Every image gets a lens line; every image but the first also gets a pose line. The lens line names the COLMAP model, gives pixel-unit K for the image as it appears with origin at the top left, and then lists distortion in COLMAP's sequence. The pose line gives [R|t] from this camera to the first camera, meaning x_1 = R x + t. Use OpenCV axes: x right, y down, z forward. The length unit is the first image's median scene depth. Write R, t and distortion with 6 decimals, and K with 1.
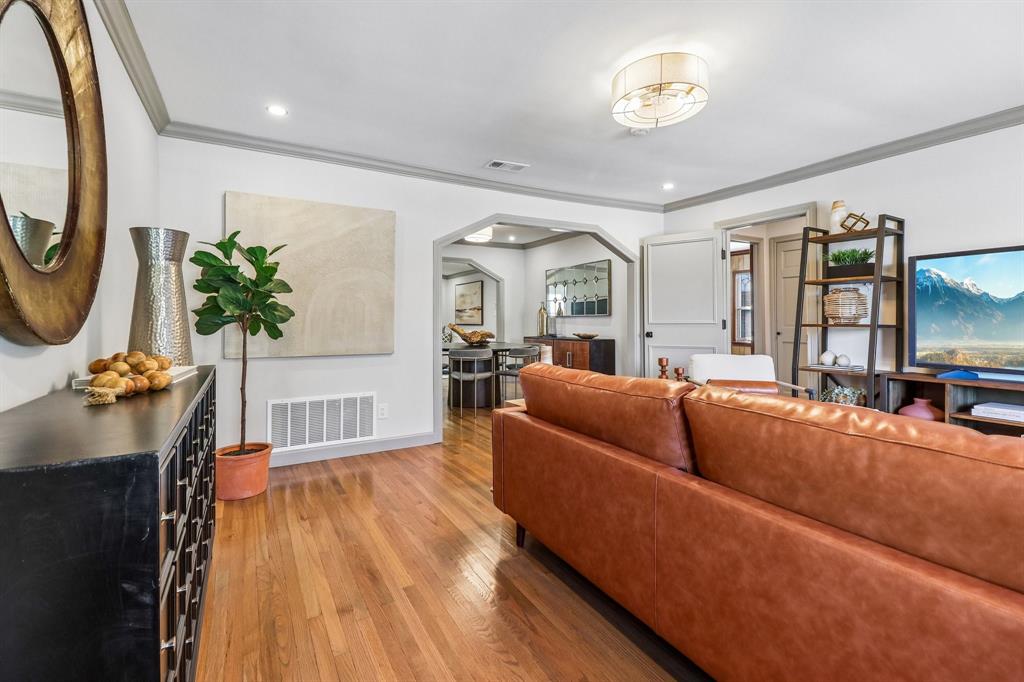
lens RADIAL K [[460.7, 0, 511.1], [0, 460.7, 322.5], [0, 0, 1]] dist [0.057922, -0.027088]
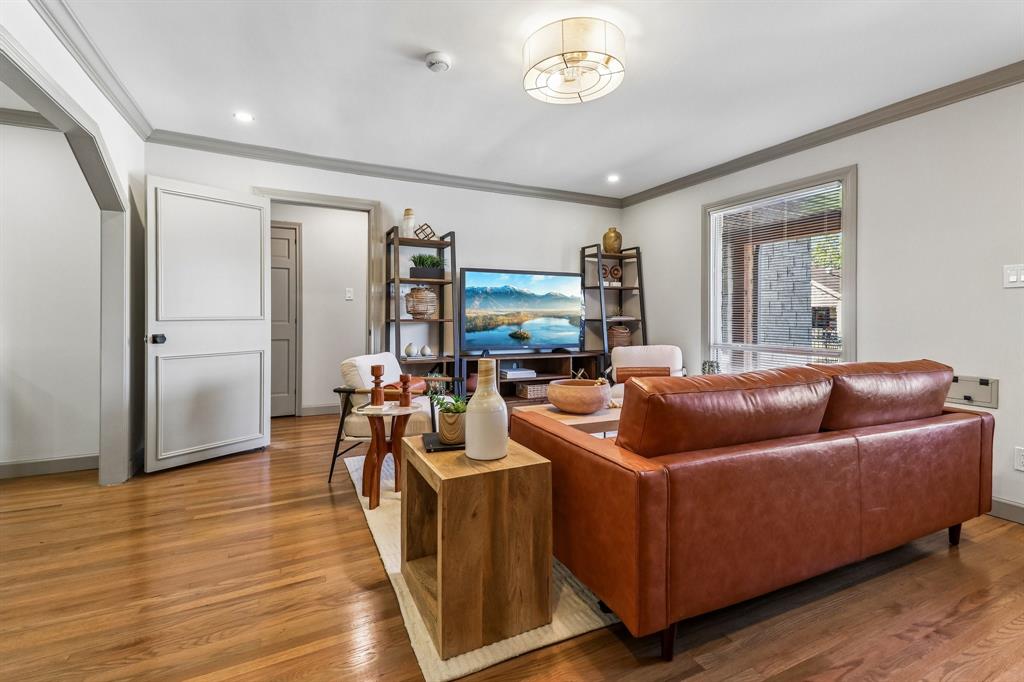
lens RADIAL K [[463.2, 0, 509.4], [0, 463.2, 314.9], [0, 0, 1]] dist [0.059061, -0.026727]
pose [[0.062902, 0.002420, 0.998017, -0.516820], [0.001838, 0.999995, -0.002540, -0.004894], [-0.998018, 0.001994, 0.062897, 0.915548]]
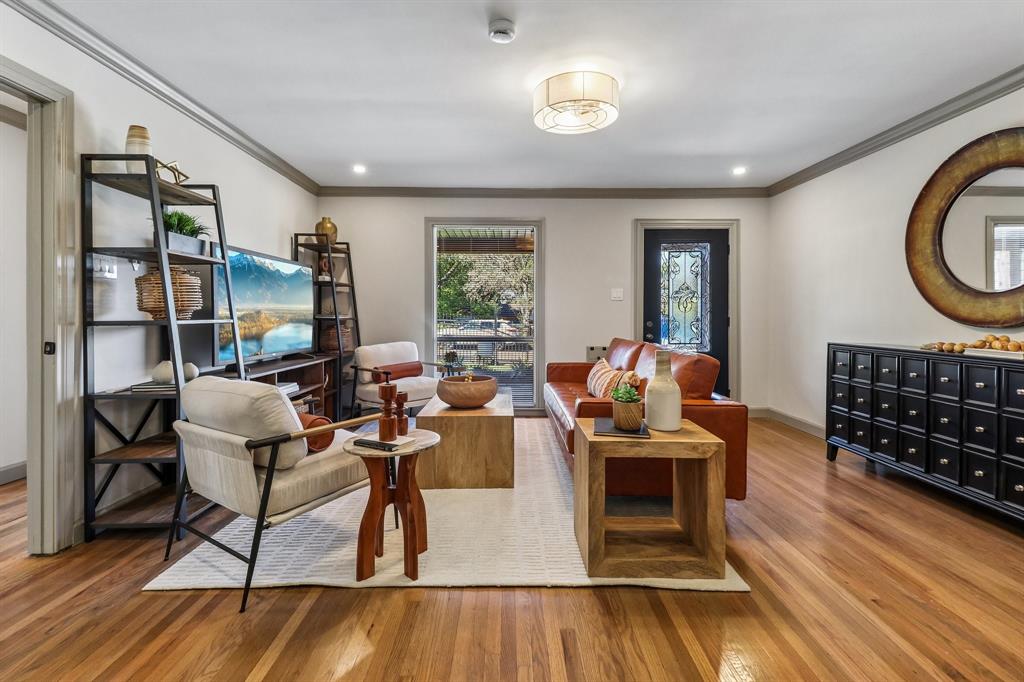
lens RADIAL K [[463.2, 0, 509.4], [0, 463.2, 314.9], [0, 0, 1]] dist [0.059061, -0.026727]
pose [[-0.871352, -0.002780, 0.490650, -0.074870], [-0.000742, 0.999990, 0.004348, -0.009679], [-0.490658, 0.003424, -0.871346, 1.746900]]
